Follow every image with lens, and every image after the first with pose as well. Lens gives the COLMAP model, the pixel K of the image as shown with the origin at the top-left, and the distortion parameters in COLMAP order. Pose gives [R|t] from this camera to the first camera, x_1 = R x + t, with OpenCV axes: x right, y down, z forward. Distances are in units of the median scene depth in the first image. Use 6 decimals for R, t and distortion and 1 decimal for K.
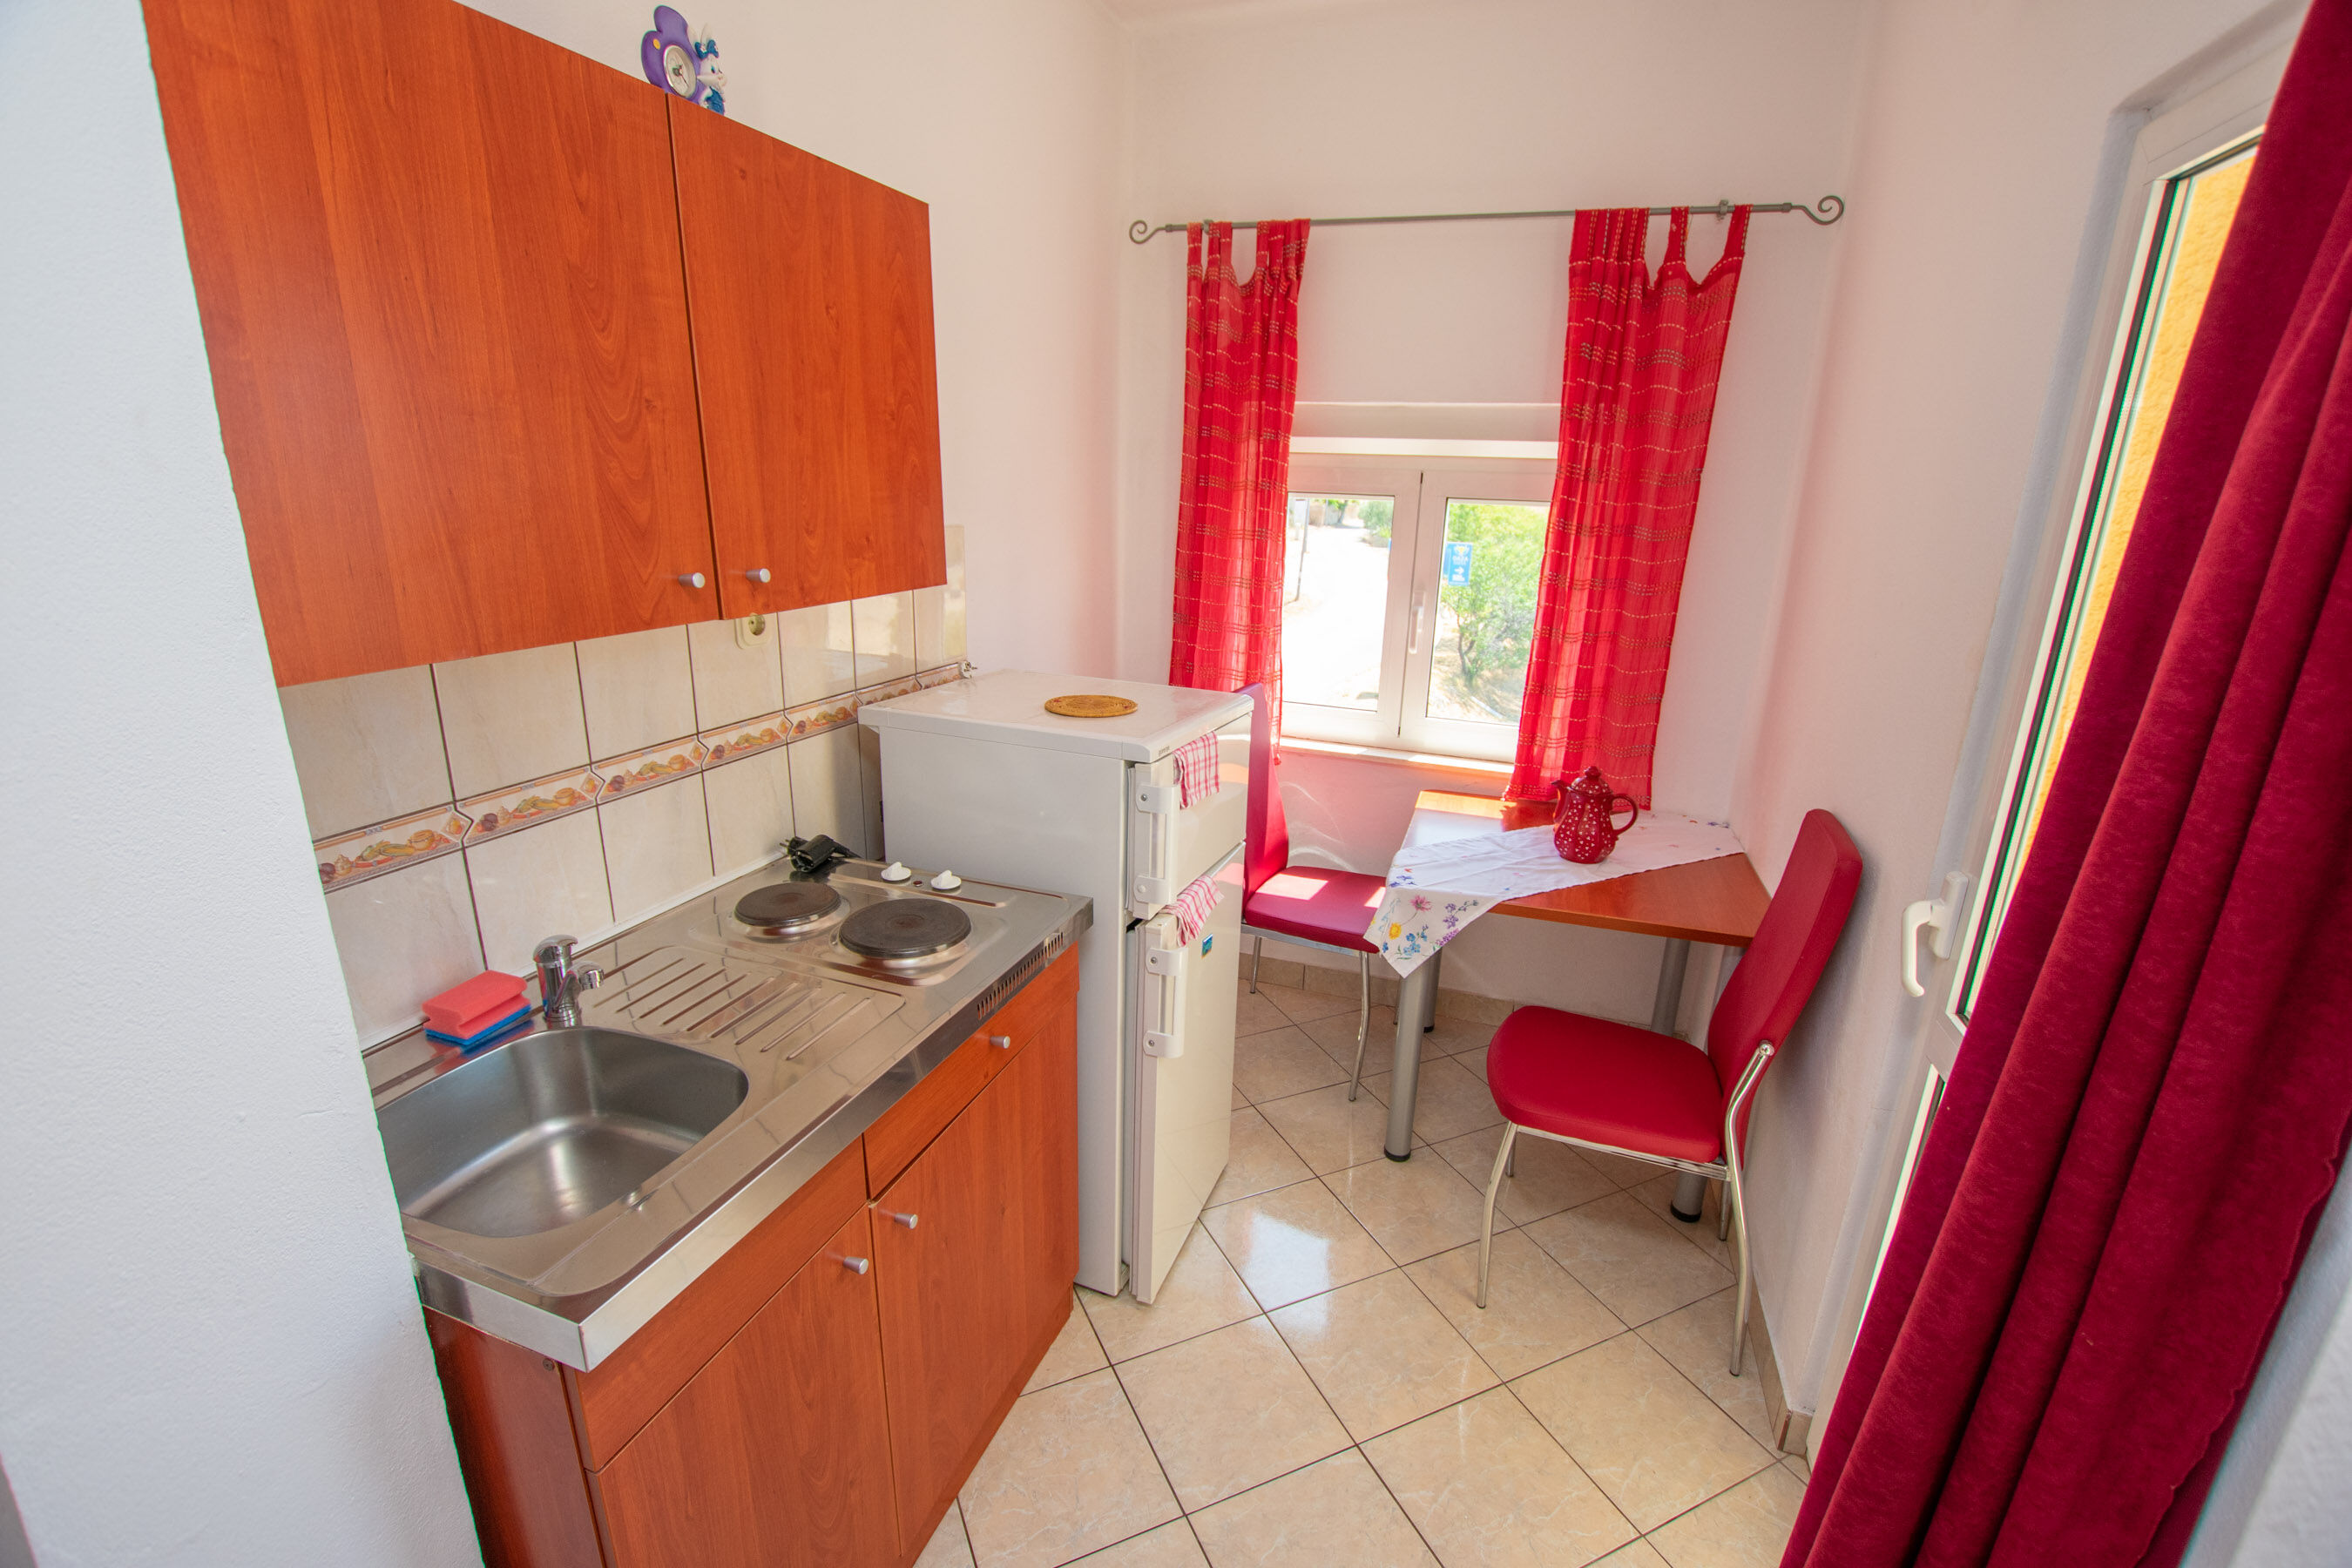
lens RADIAL K [[1045.2, 0, 1181.6], [0, 1045.2, 787.9], [0, 0, 1]] dist [-0.020284, 0.000830]
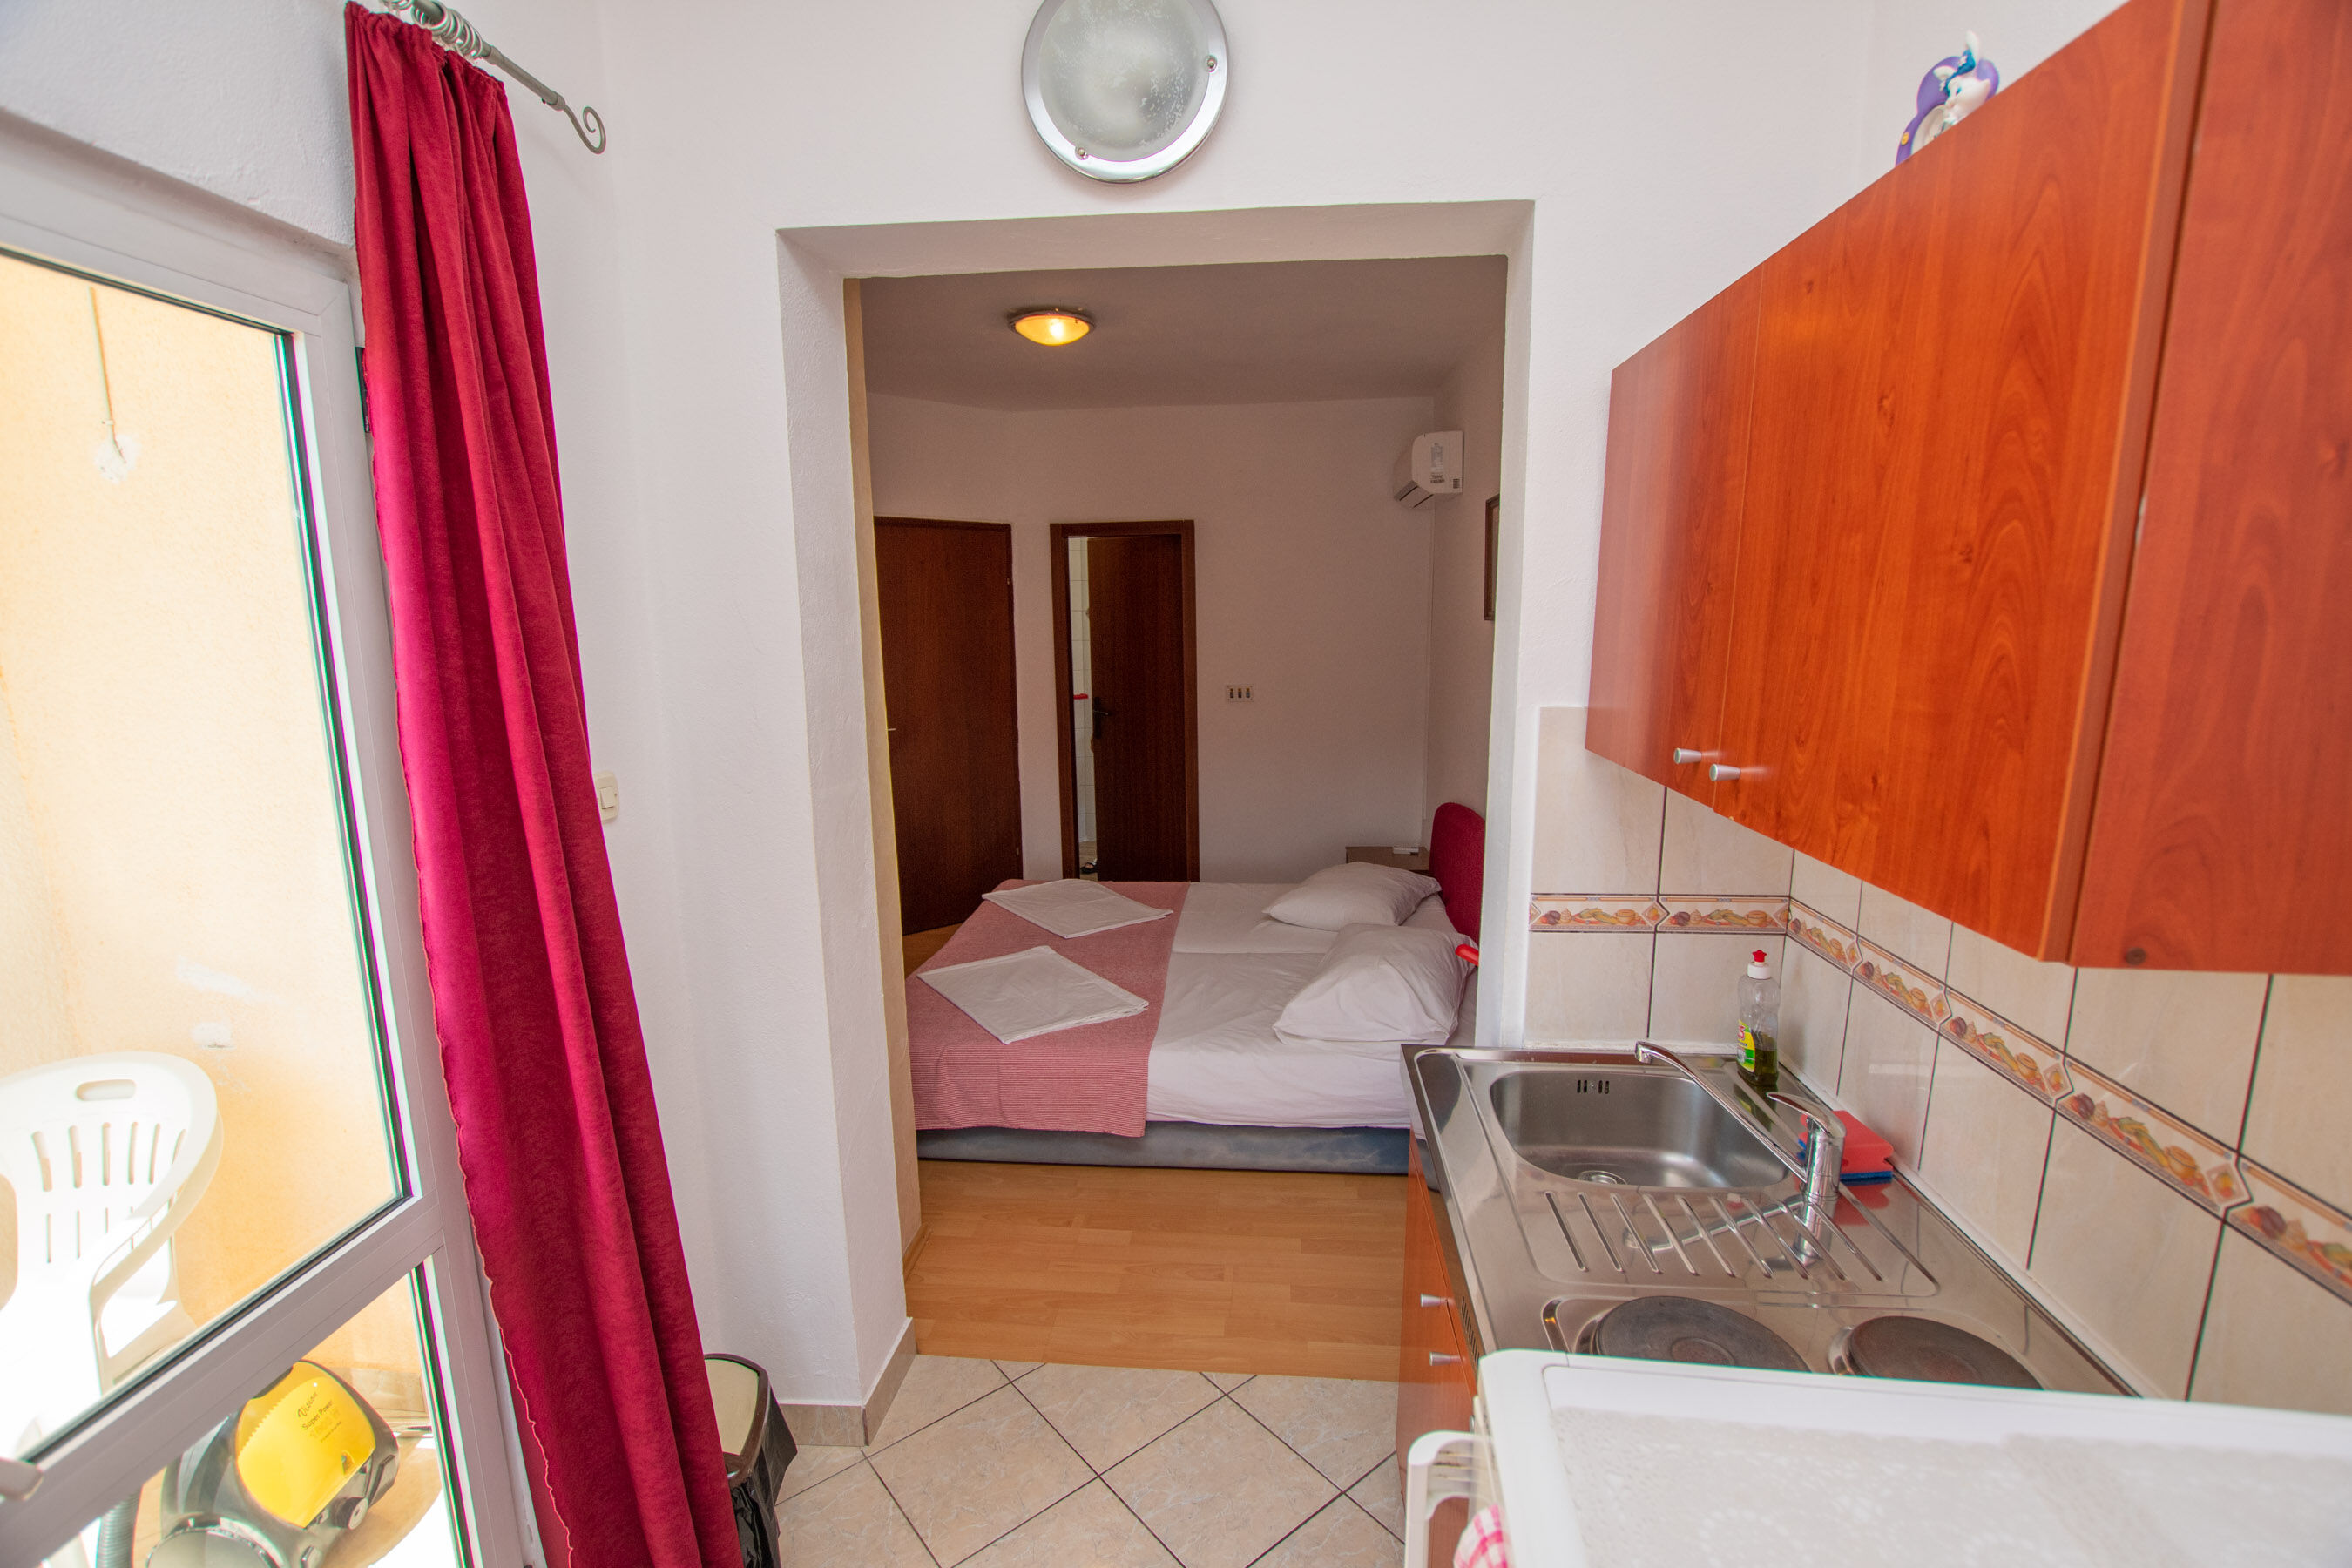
lens RADIAL K [[1045.2, 0, 1178.8], [0, 1045.2, 796.7], [0, 0, 1]] dist [-0.020284, 0.000830]
pose [[-0.968682, 0.026109, -0.246930, 0.118646], [-0.086488, 0.896705, 0.434096, -0.267072], [0.232757, 0.441857, -0.866364, 0.850438]]
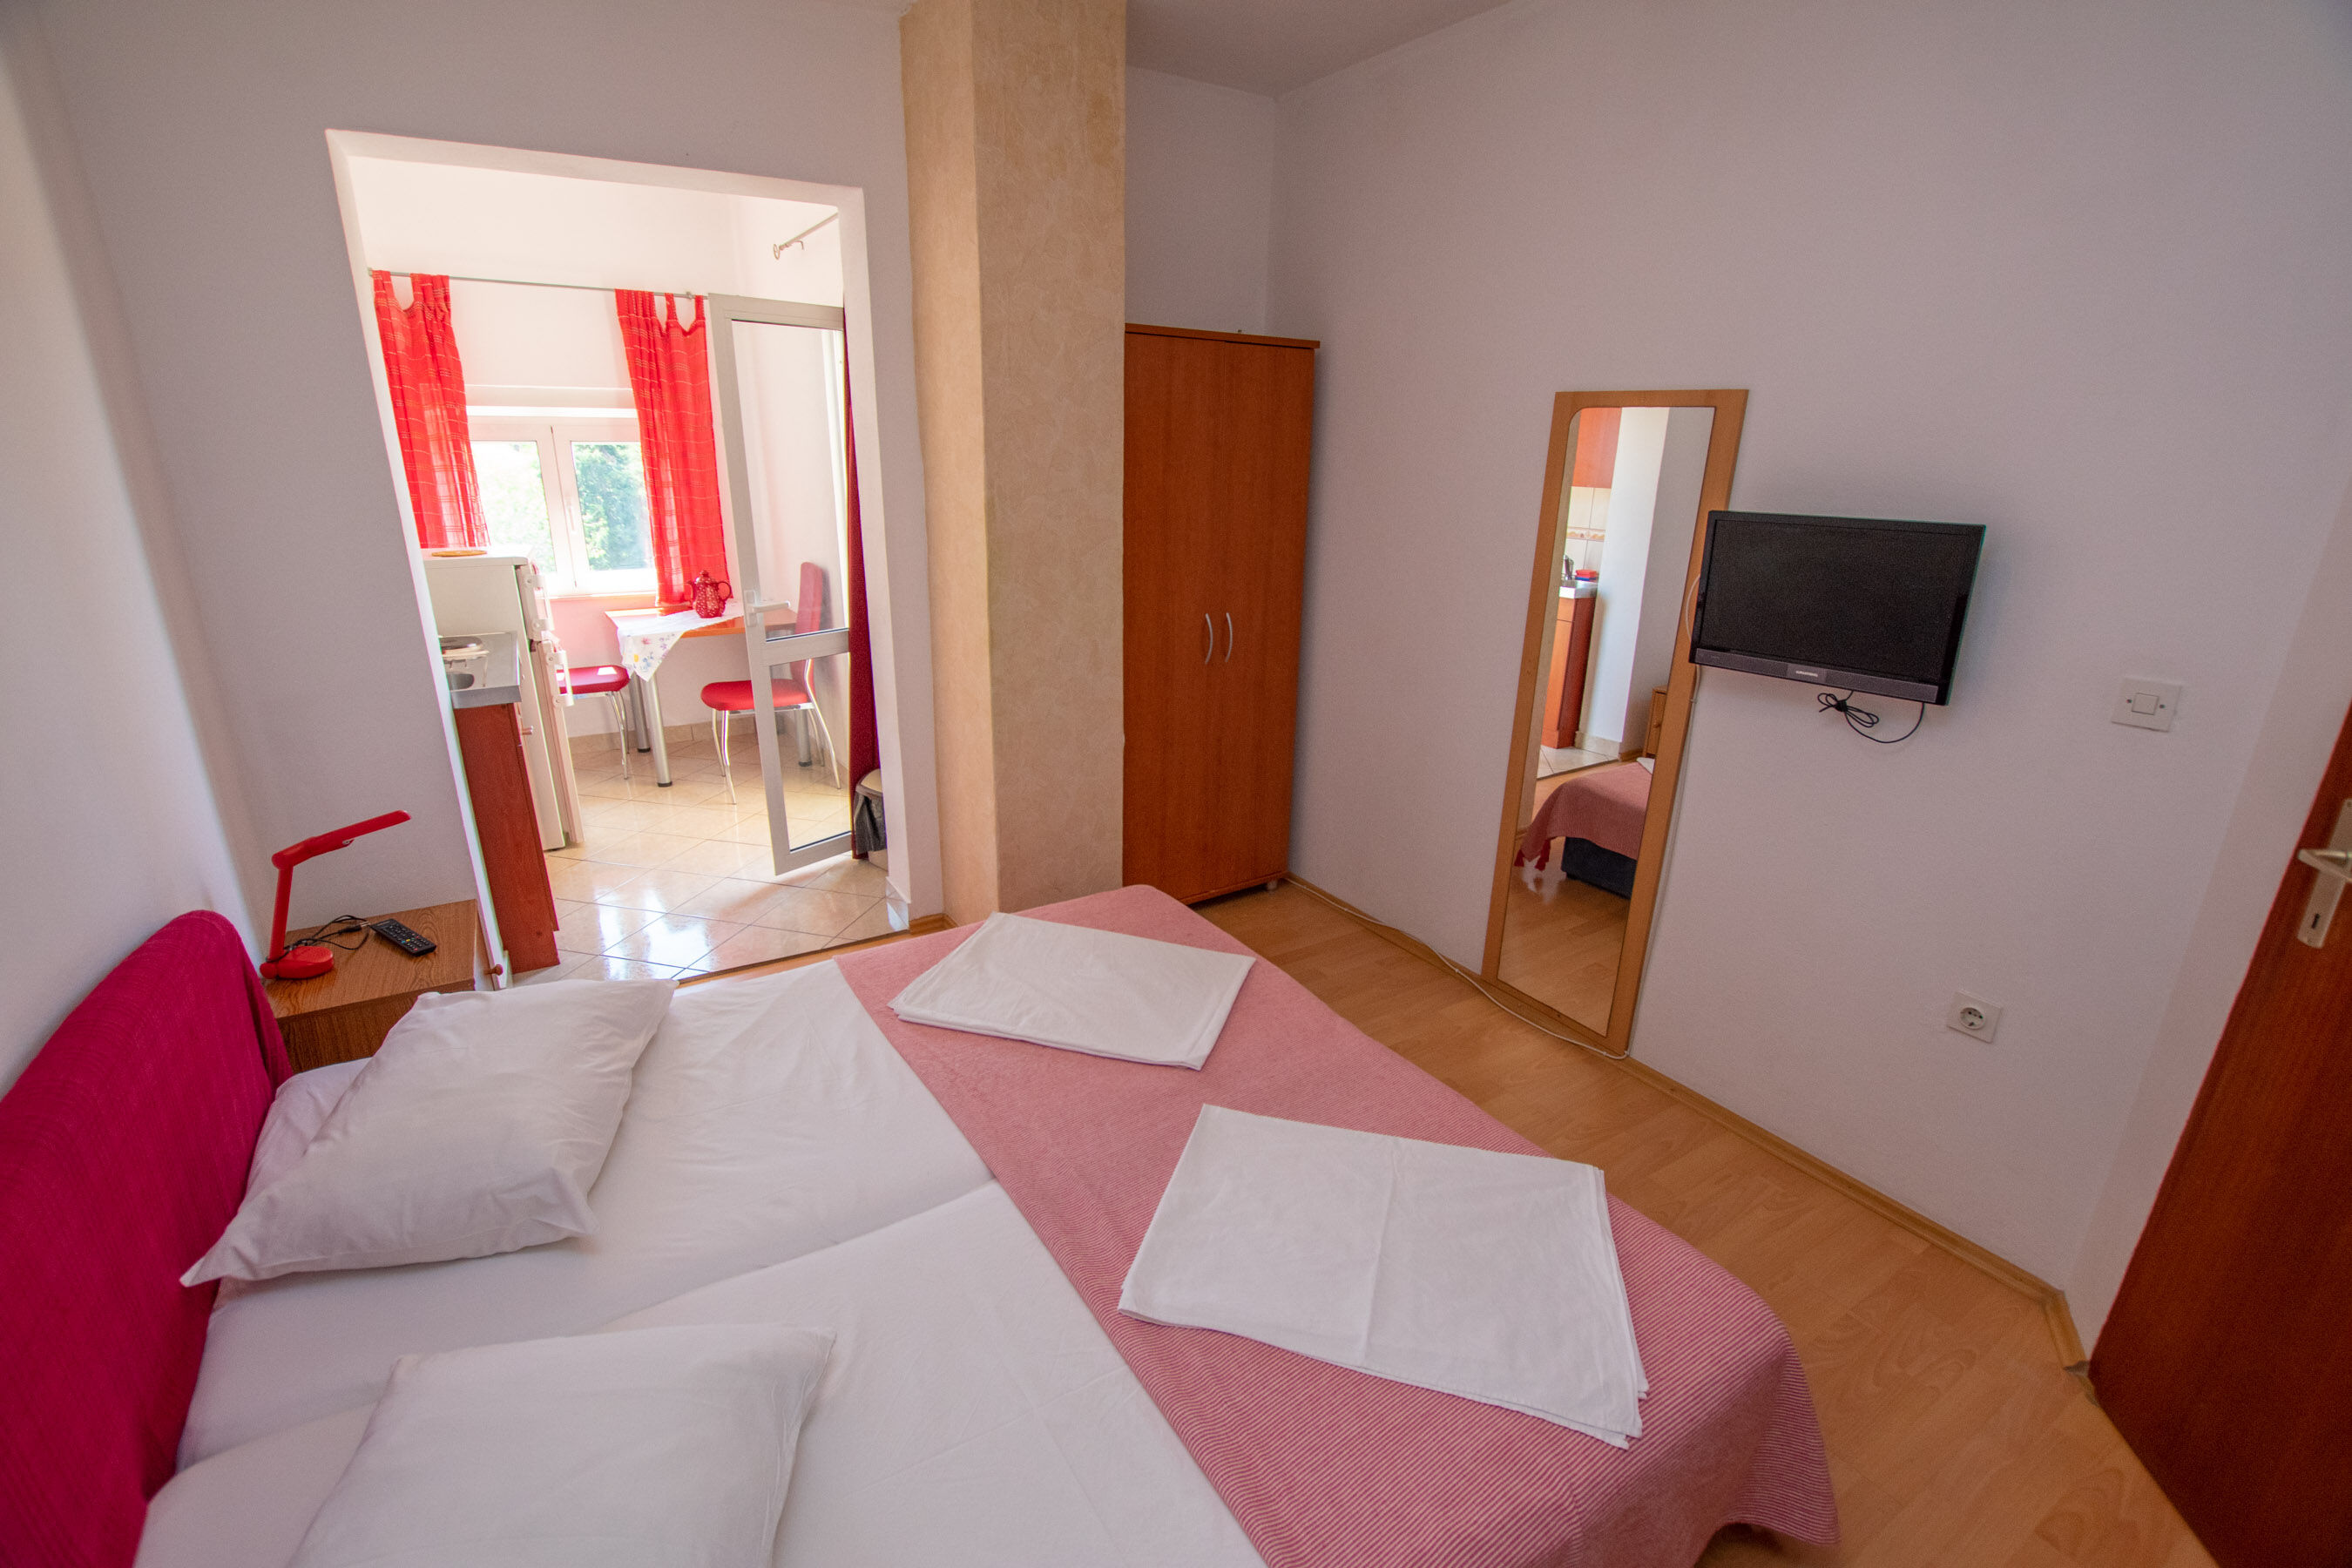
lens RADIAL K [[1045.2, 0, 1170.5], [0, 1045.2, 781.8], [0, 0, 1]] dist [-0.020284, 0.000830]
pose [[0.624295, -0.260104, 0.736615, -0.627387], [0.225785, 0.962776, 0.148607, 0.273738], [-0.747848, 0.073542, 0.659784, -0.973786]]
